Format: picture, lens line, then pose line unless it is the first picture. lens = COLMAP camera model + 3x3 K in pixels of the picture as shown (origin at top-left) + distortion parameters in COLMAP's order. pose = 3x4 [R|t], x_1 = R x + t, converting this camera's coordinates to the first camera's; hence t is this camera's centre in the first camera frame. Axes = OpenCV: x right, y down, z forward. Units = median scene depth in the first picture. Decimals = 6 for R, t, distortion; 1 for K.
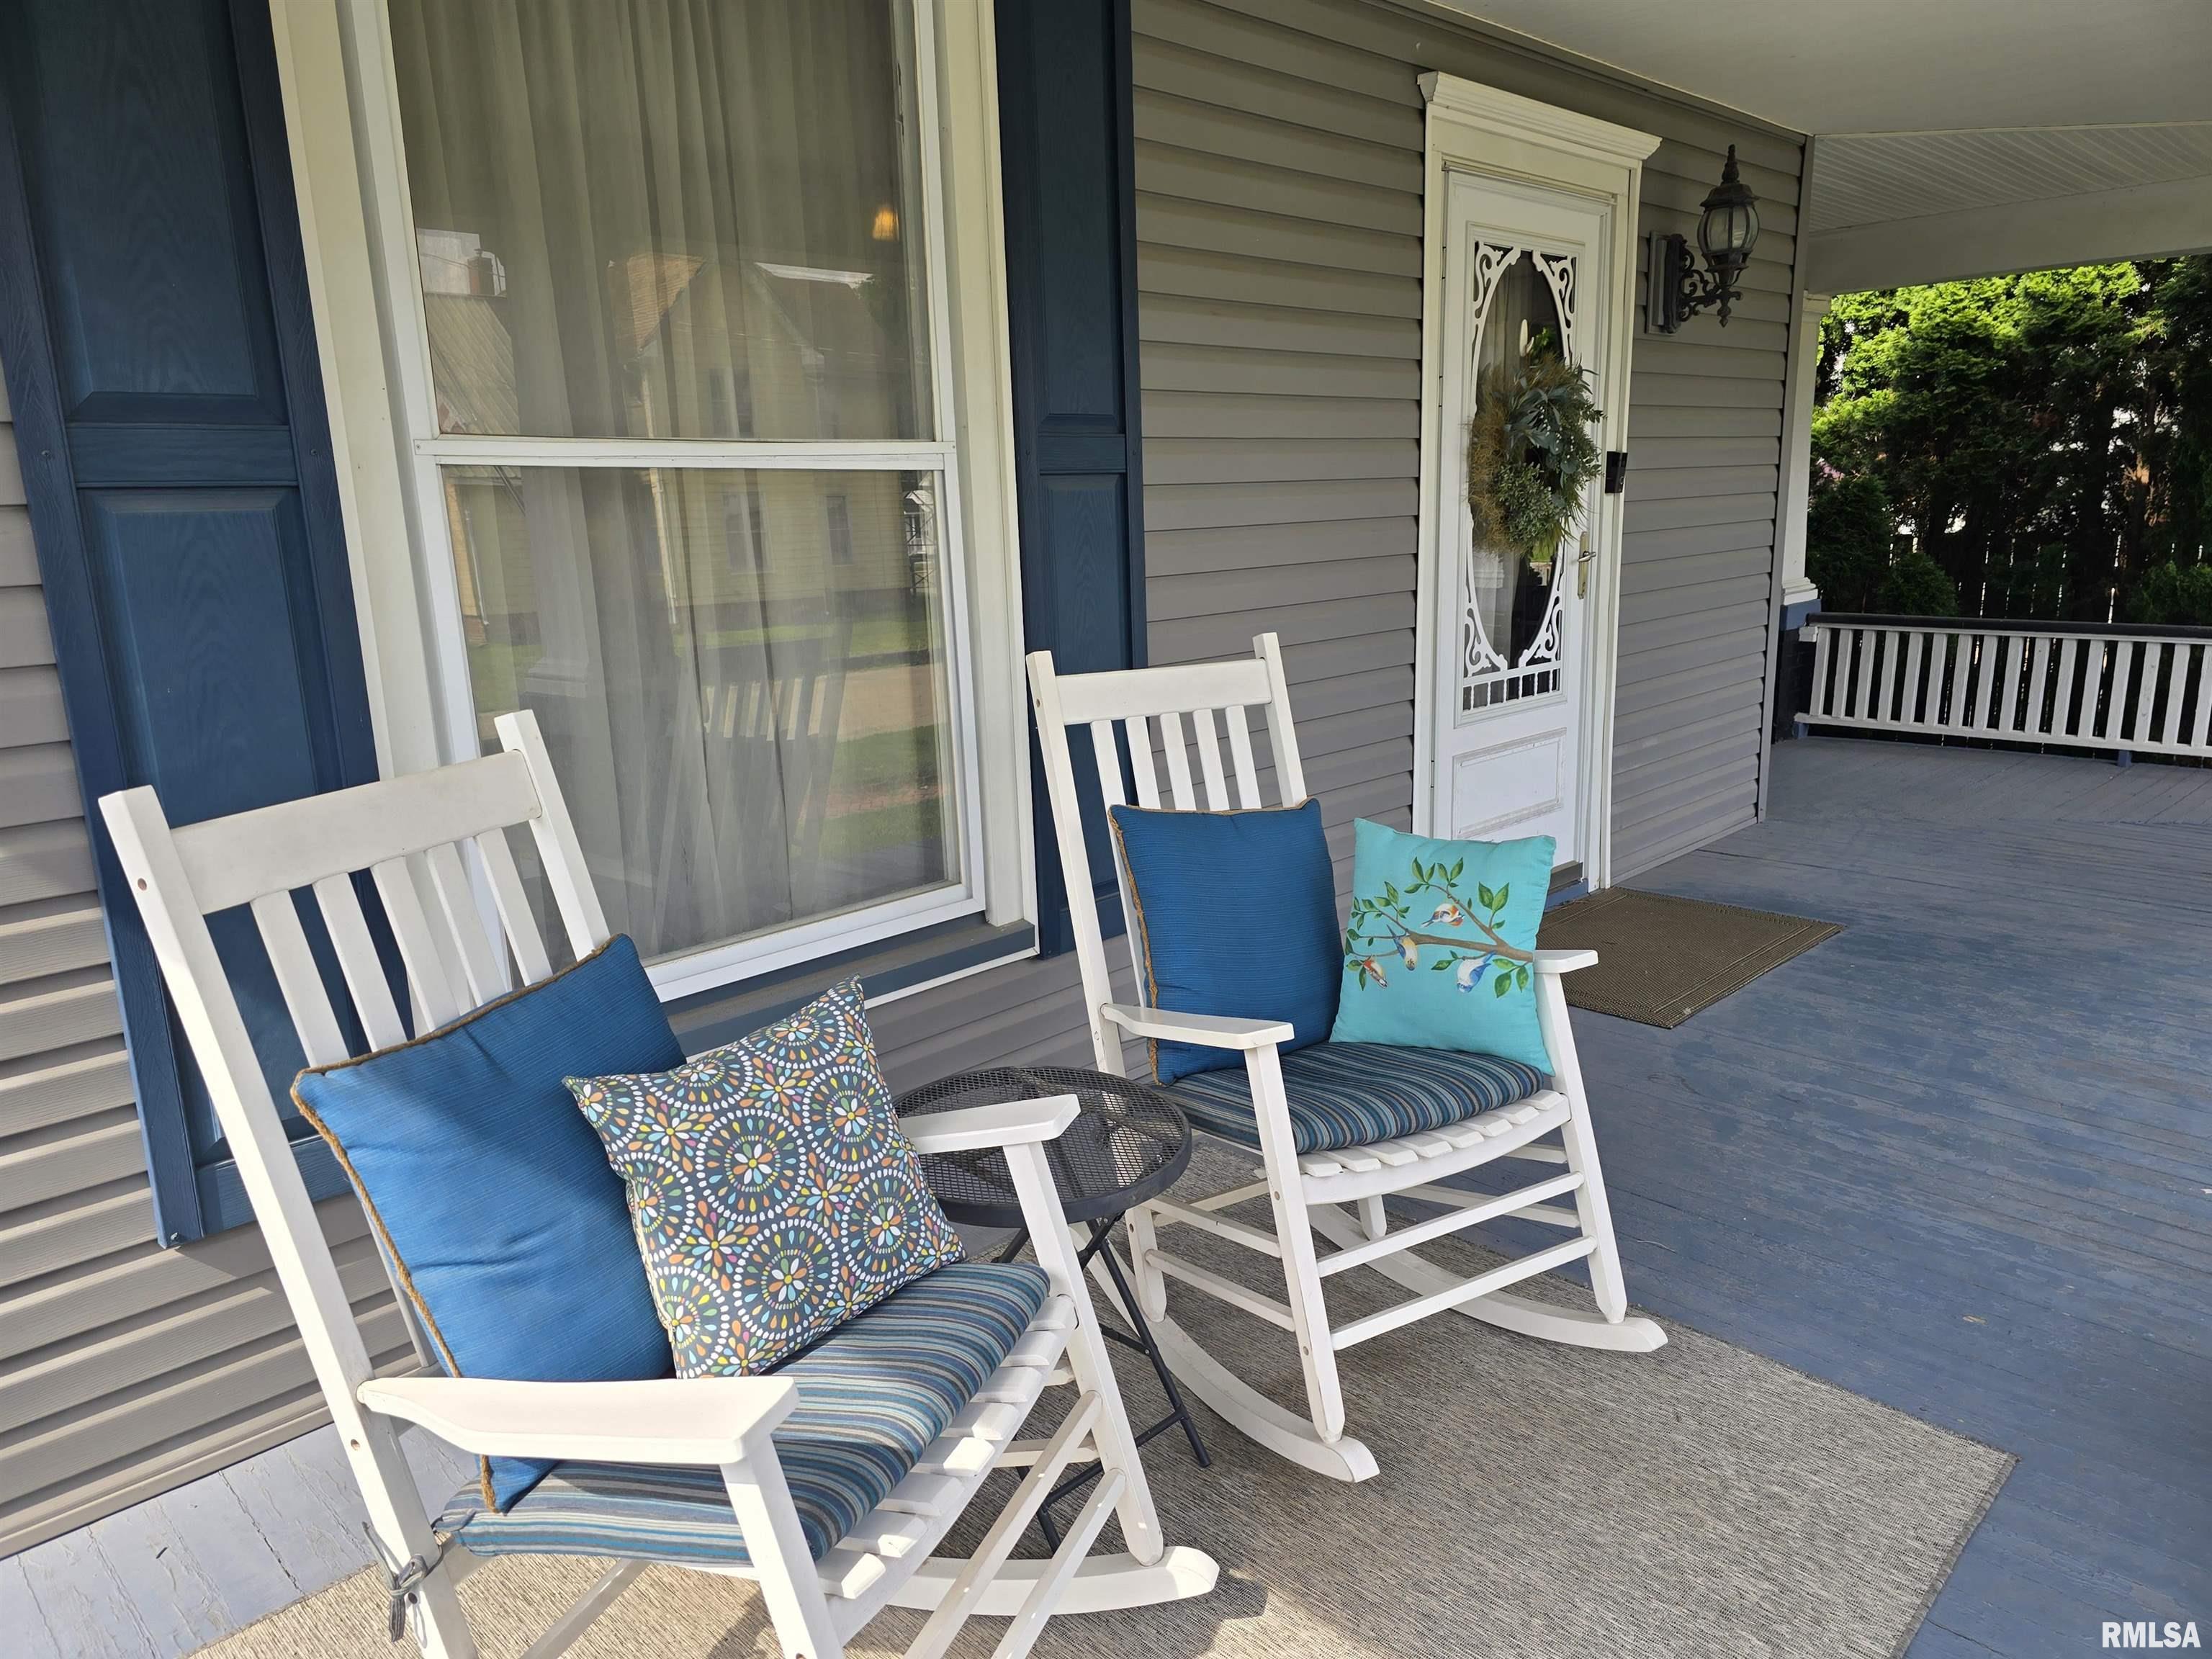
lens RADIAL K [[1477.4, 0, 1088.4], [0, 1477.4, 842.4], [0, 0, 1]] dist [0.074008, -0.076626]
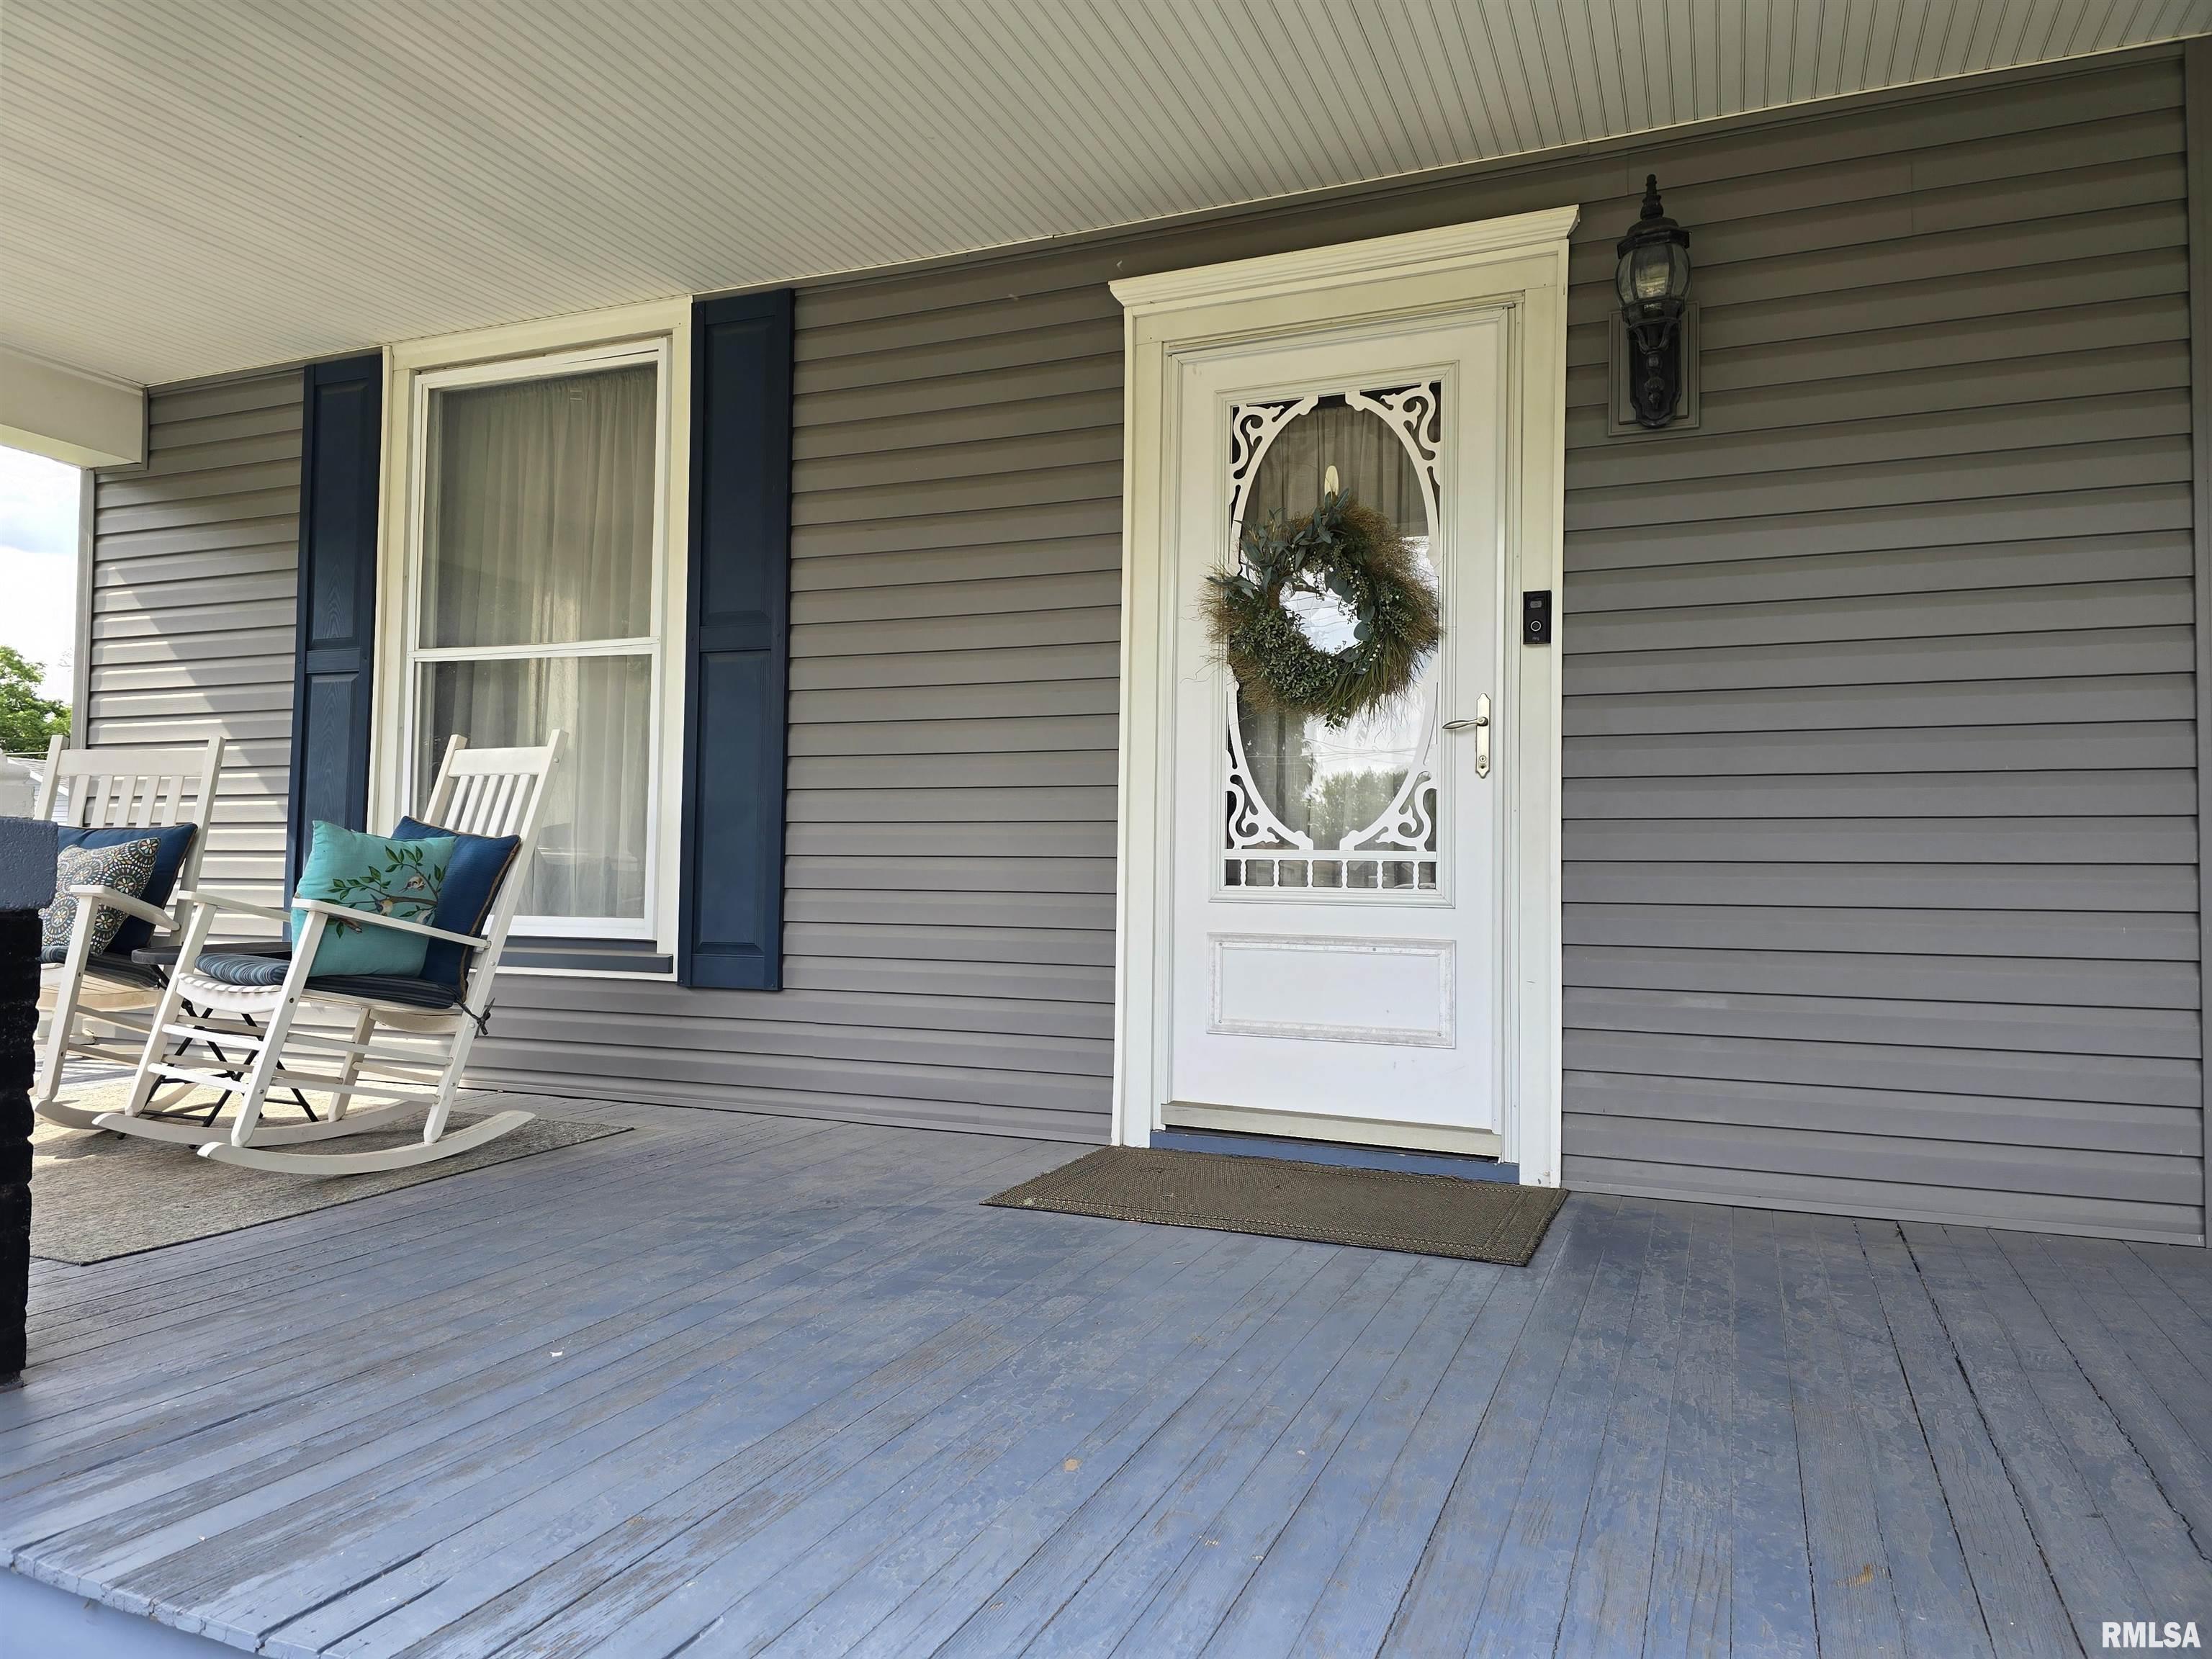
lens RADIAL K [[1477.4, 0, 1117.5], [0, 1477.4, 829.9], [0, 0, 1]] dist [0.074008, -0.076626]
pose [[0.385097, 0.008303, -0.922839, 1.164159], [-0.232950, 0.968454, -0.088495, -0.028555], [0.892992, 0.249054, 0.374883, 0.652556]]
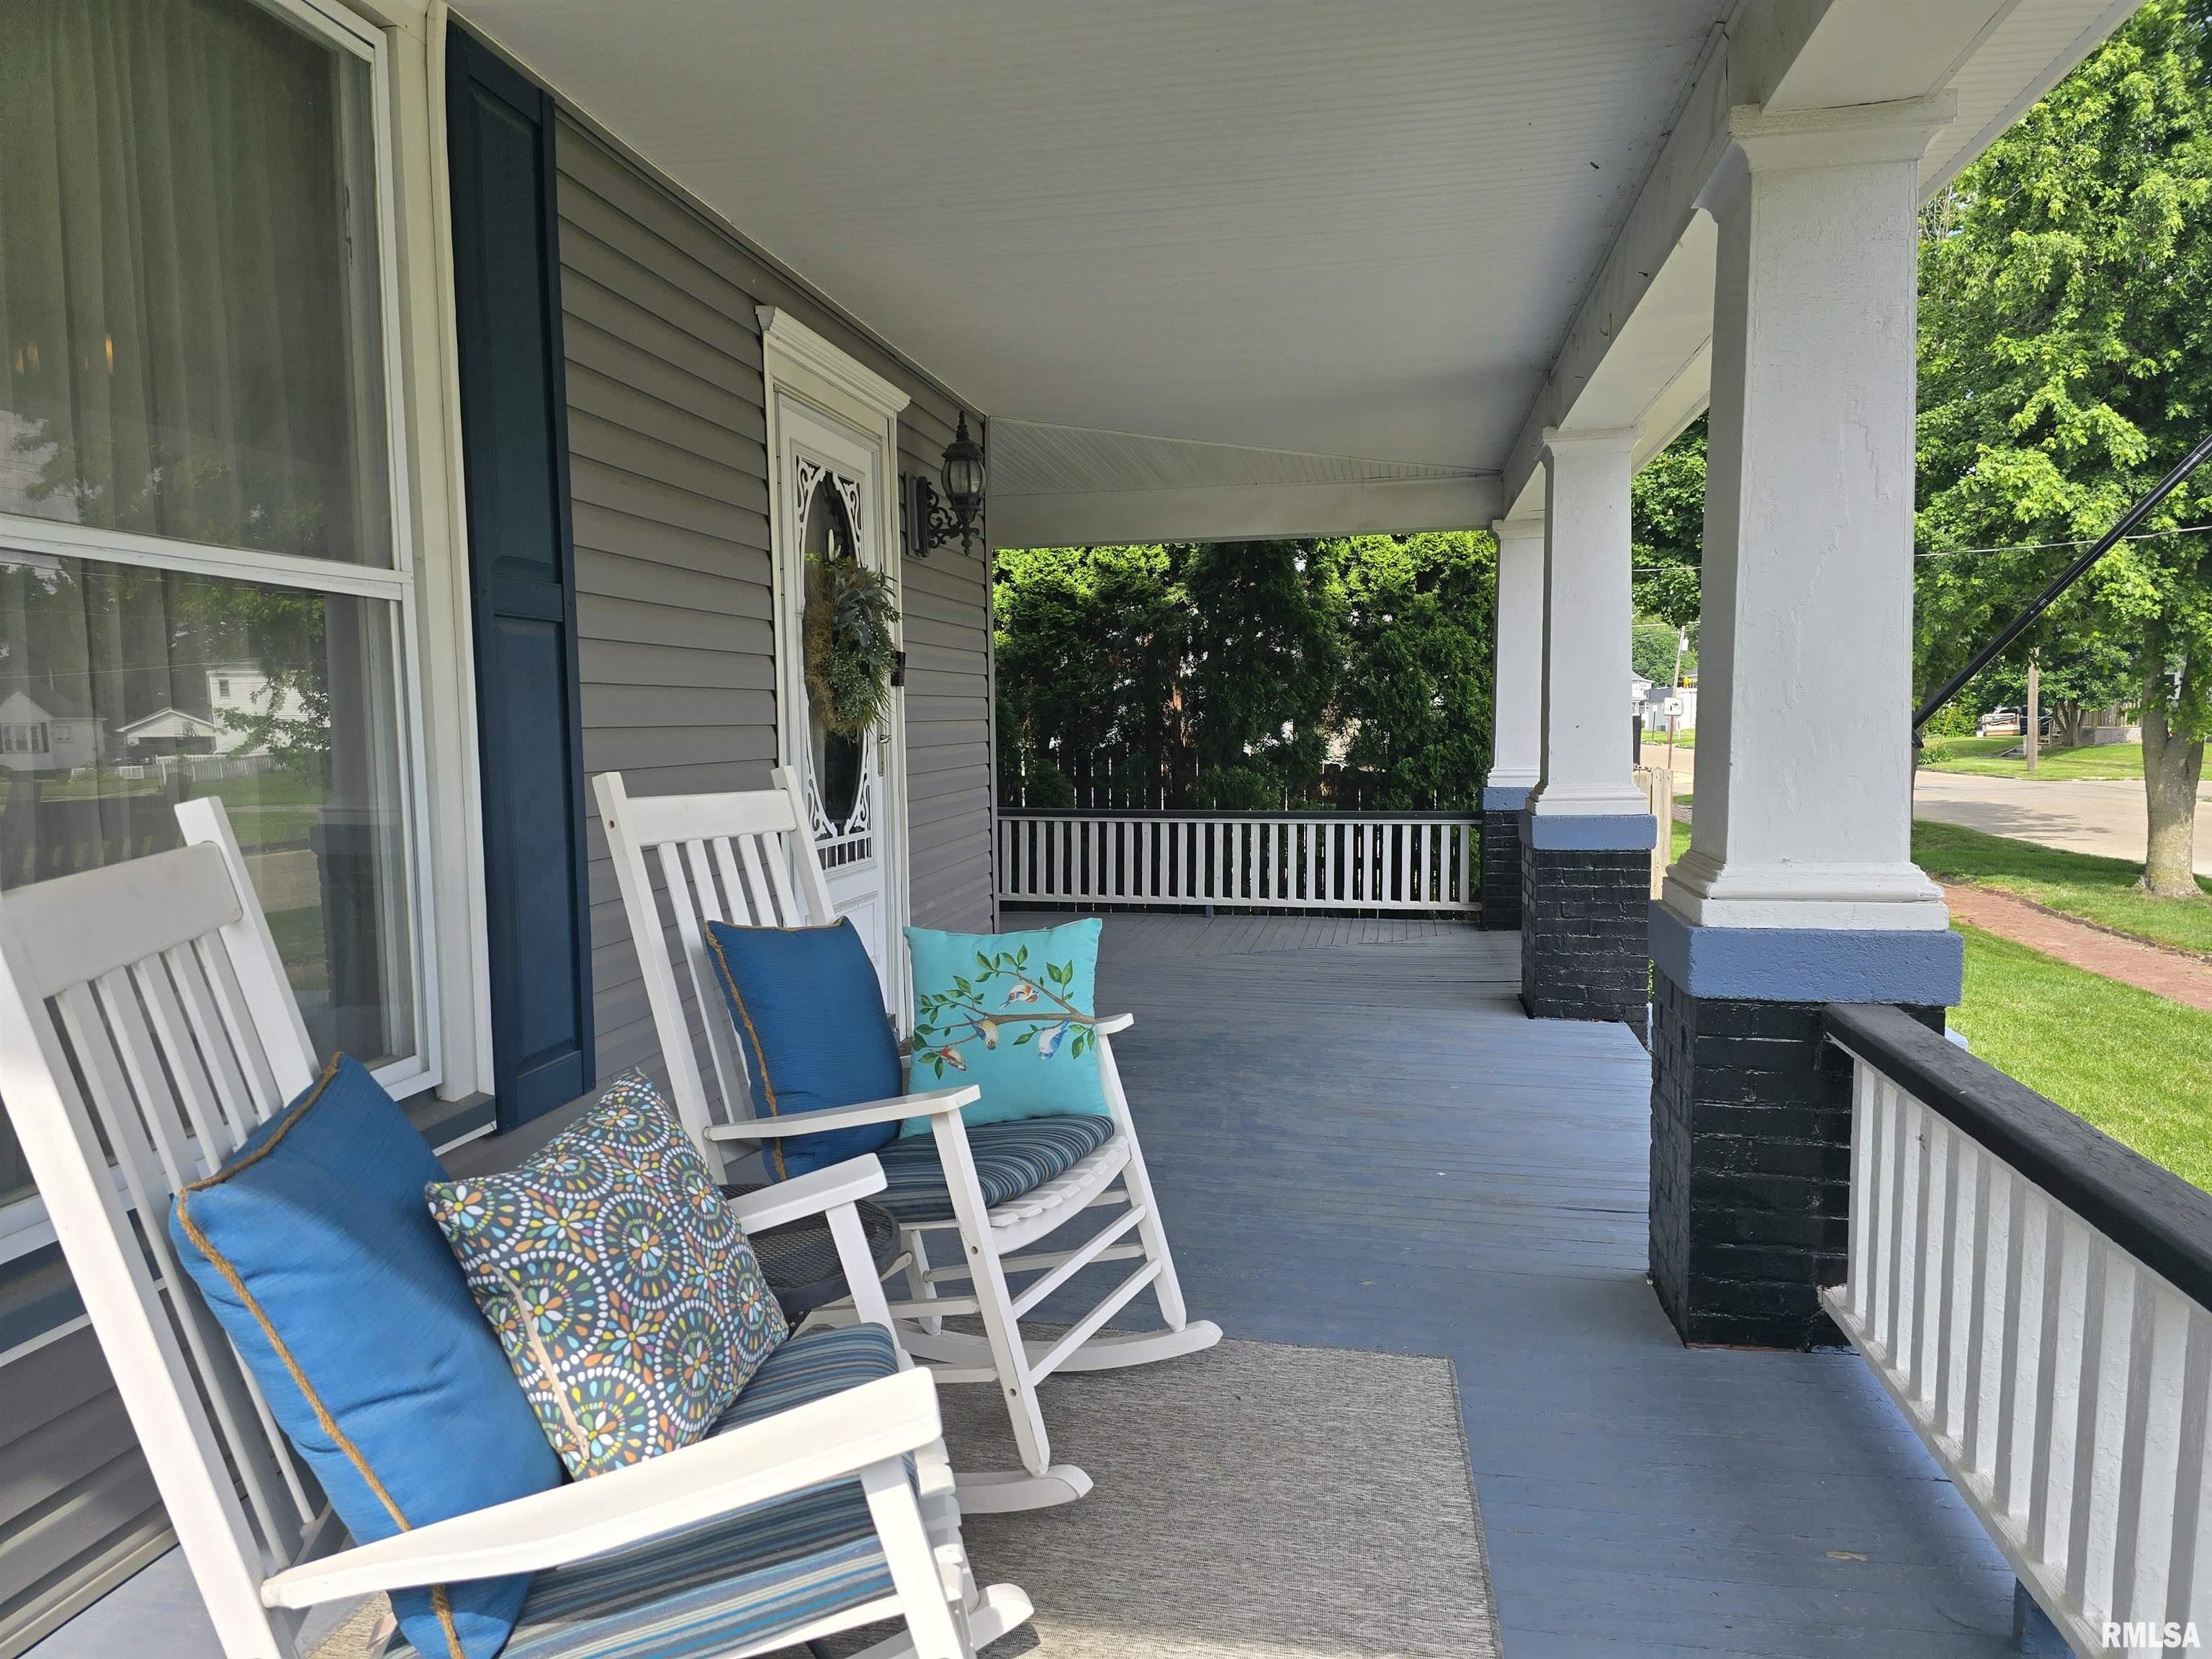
lens RADIAL K [[1477.4, 0, 1087.9], [0, 1477.4, 837.3], [0, 0, 1]] dist [0.074008, -0.076626]
pose [[0.821387, -0.022622, 0.569922, -0.211106], [0.112700, 0.985950, -0.123290, 0.044090], [-0.559126, 0.165499, 0.812397, 0.017490]]
